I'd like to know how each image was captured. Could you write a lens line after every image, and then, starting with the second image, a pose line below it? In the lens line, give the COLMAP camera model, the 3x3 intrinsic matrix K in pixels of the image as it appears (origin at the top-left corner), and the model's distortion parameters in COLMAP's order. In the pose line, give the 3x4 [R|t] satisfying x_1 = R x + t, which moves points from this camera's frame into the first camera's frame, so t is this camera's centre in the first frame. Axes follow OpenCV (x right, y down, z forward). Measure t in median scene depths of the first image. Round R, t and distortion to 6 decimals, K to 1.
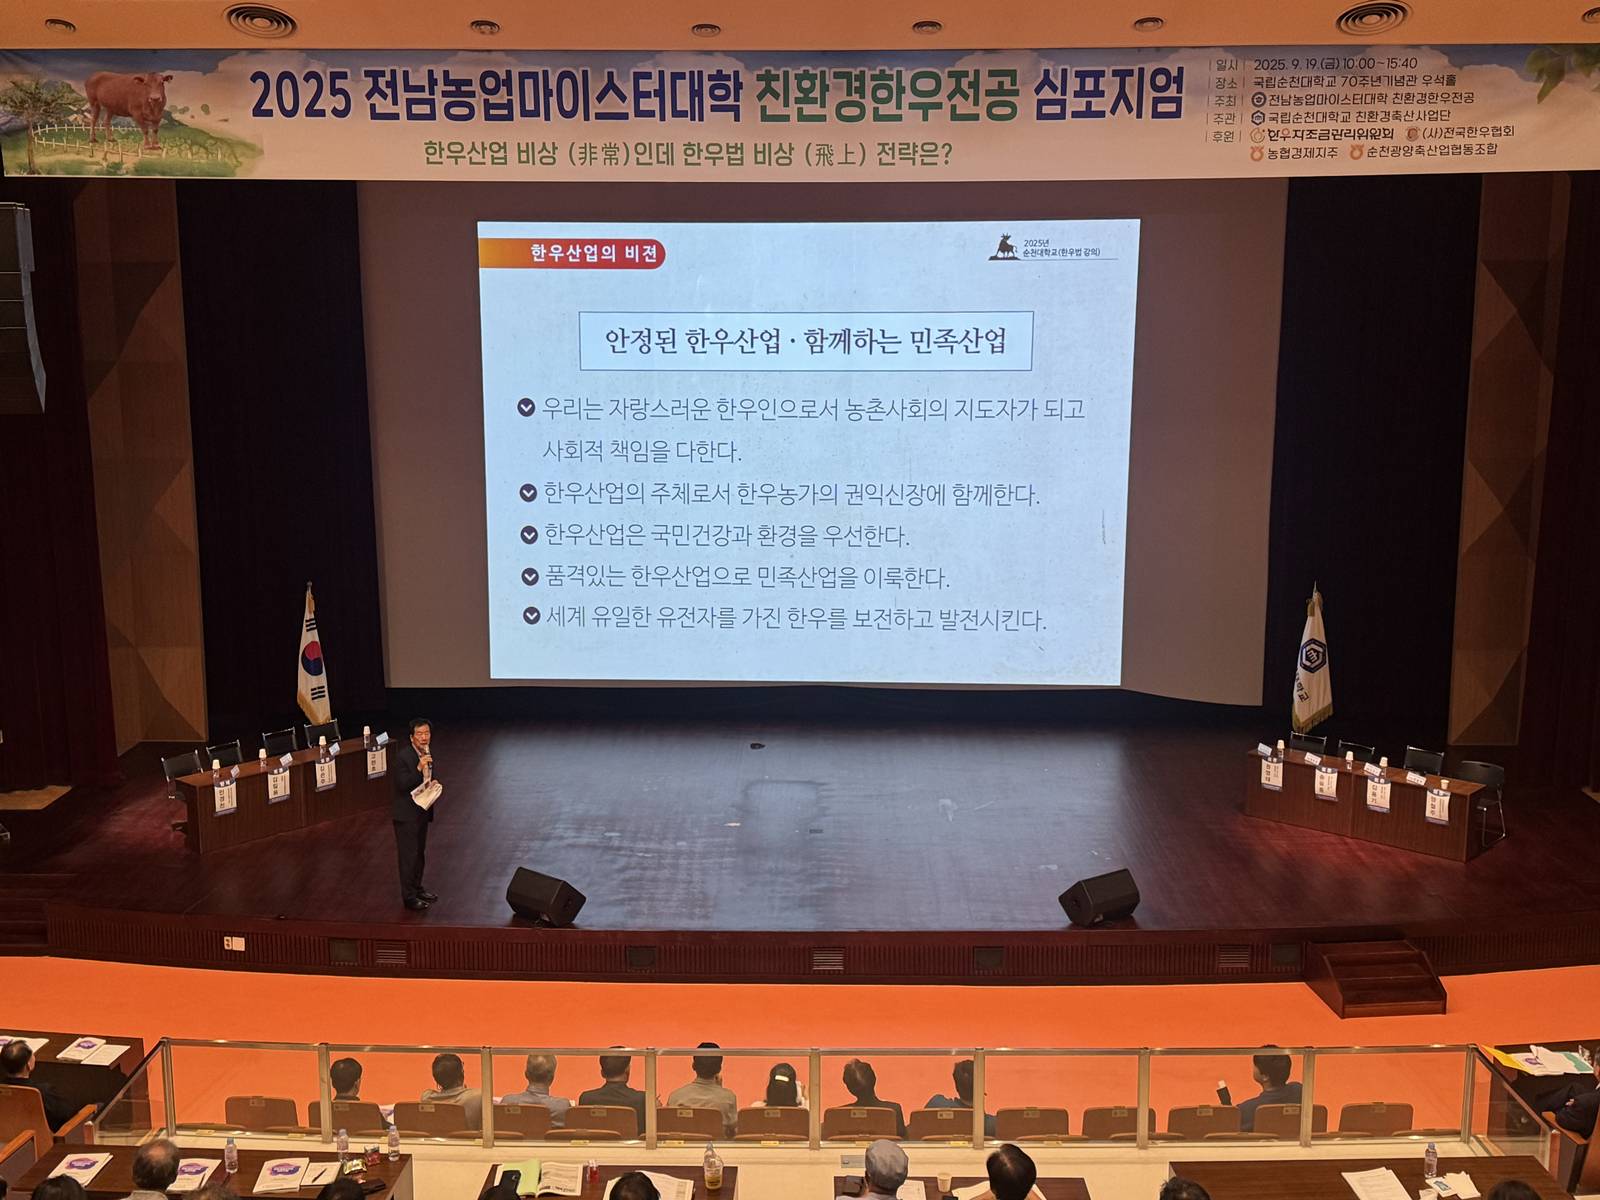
lens RADIAL K [[1796.8, 0, 800.2], [0, 1796.8, 600.1], [0, 0, 1]] dist [0.038996, 0.000000]
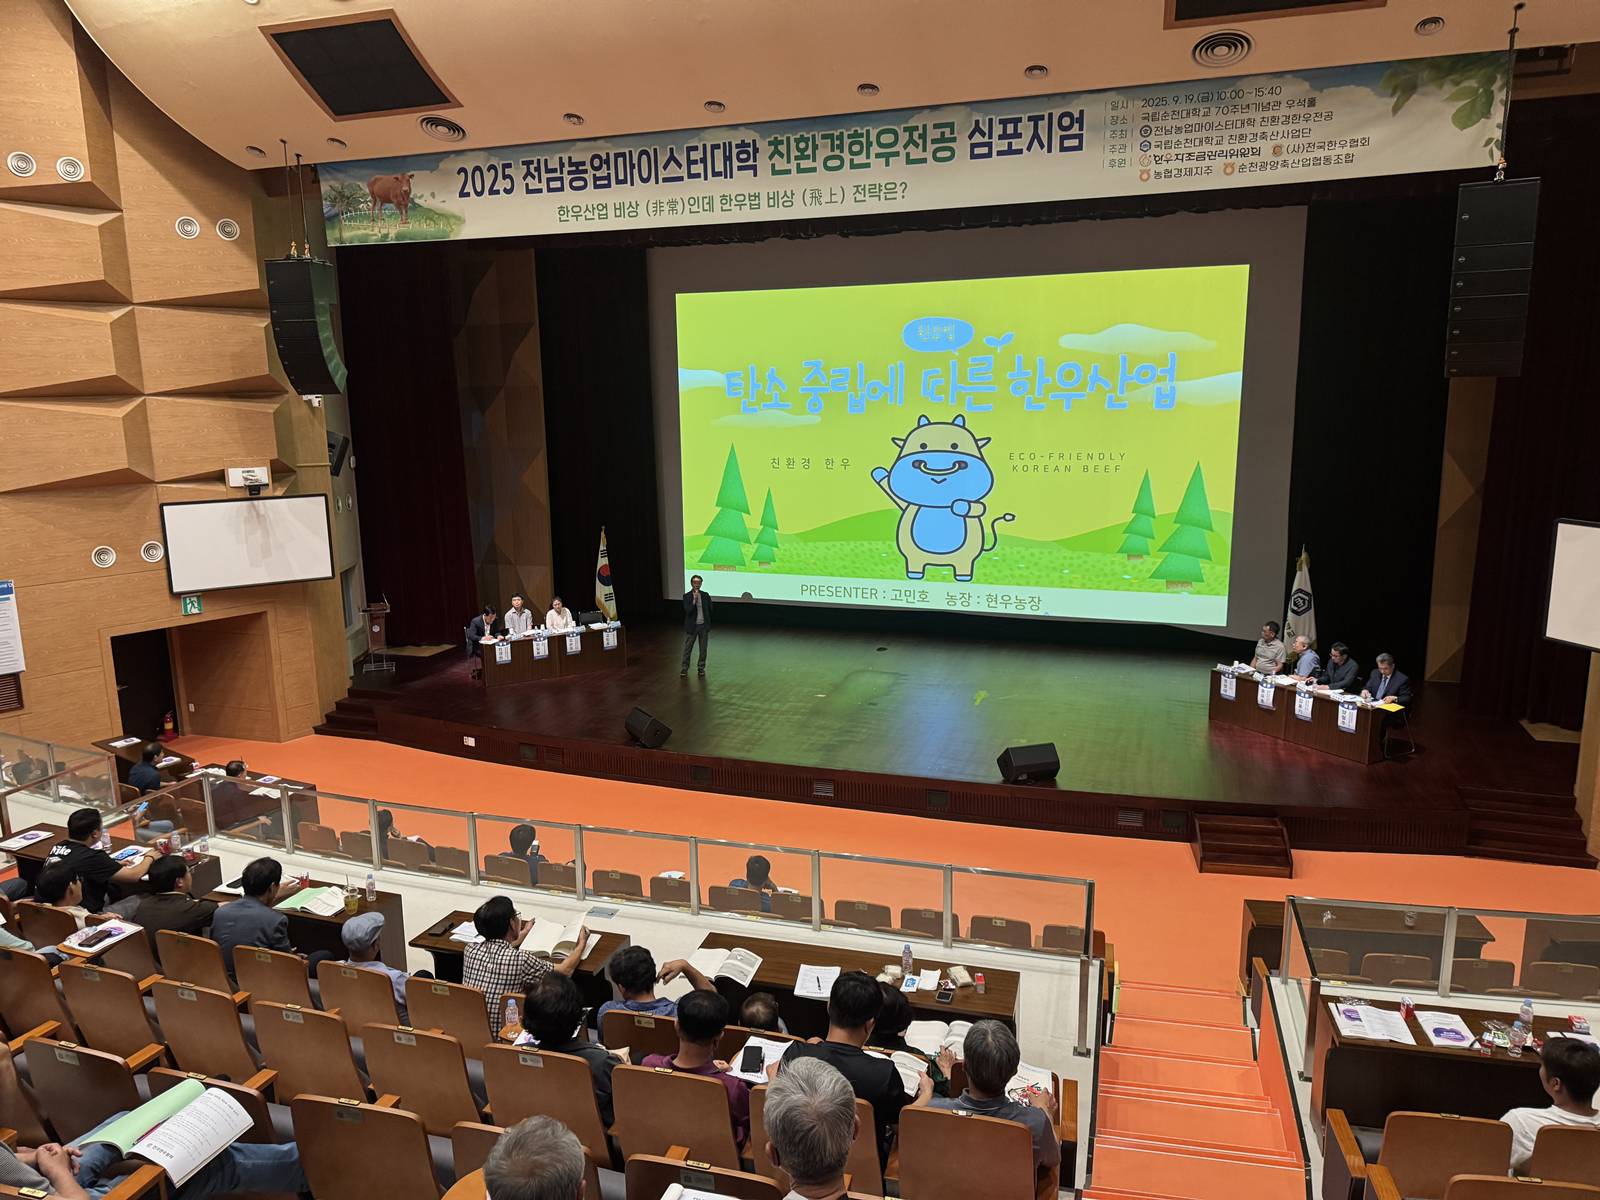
lens RADIAL K [[1143.9, 0, 795.7], [0, 1143.9, 609.4], [0, 0, 1]] dist [-0.031999, 0.047376]
pose [[0.948667, 0.048541, -0.312529, 0.284242], [-0.042225, 0.998745, 0.026951, 0.042065], [0.313445, -0.012371, 0.949526, 0.171901]]
